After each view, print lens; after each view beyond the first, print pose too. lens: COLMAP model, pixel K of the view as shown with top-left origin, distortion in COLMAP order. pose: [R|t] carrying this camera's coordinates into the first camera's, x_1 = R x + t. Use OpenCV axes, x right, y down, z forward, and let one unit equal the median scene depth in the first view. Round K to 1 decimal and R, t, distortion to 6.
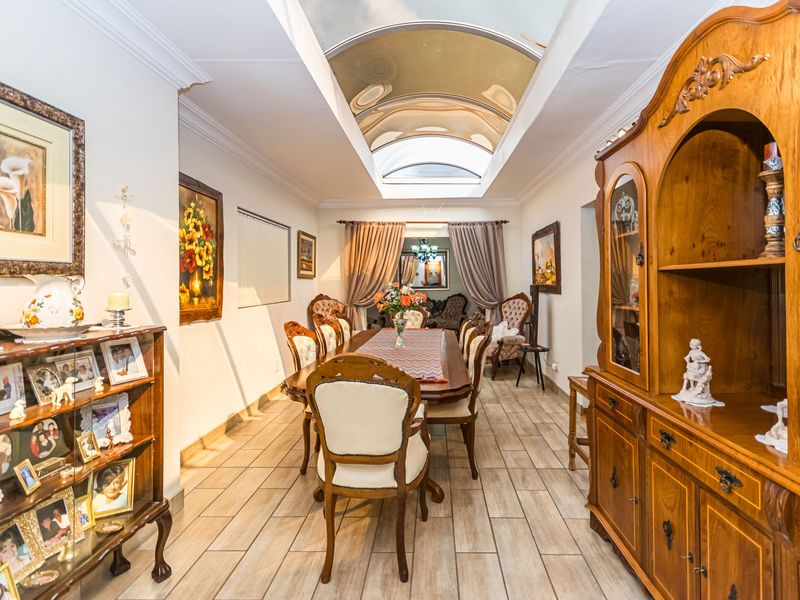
lens RADIAL K [[405.1, 0, 424.4], [0, 405.1, 277.0], [0, 0, 1]] dist [0.001728, -0.000234]
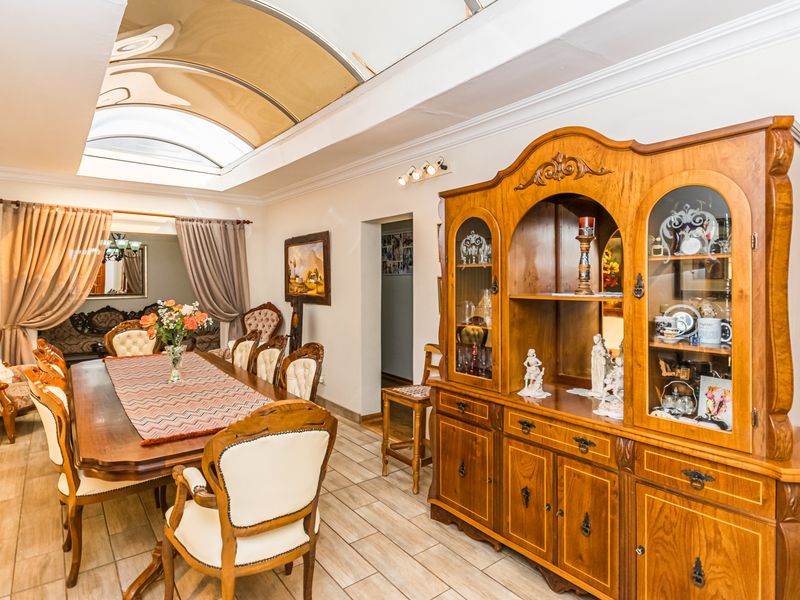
lens RADIAL K [[451.0, 0, 400.8], [0, 451.0, 277.2], [0, 0, 1]] dist [-0.003184, -0.000202]
pose [[0.776517, 0.006826, 0.630060, -0.540201], [-0.010461, 0.999943, 0.002060, -0.073692], [-0.630010, -0.008191, 0.776544, 0.090472]]
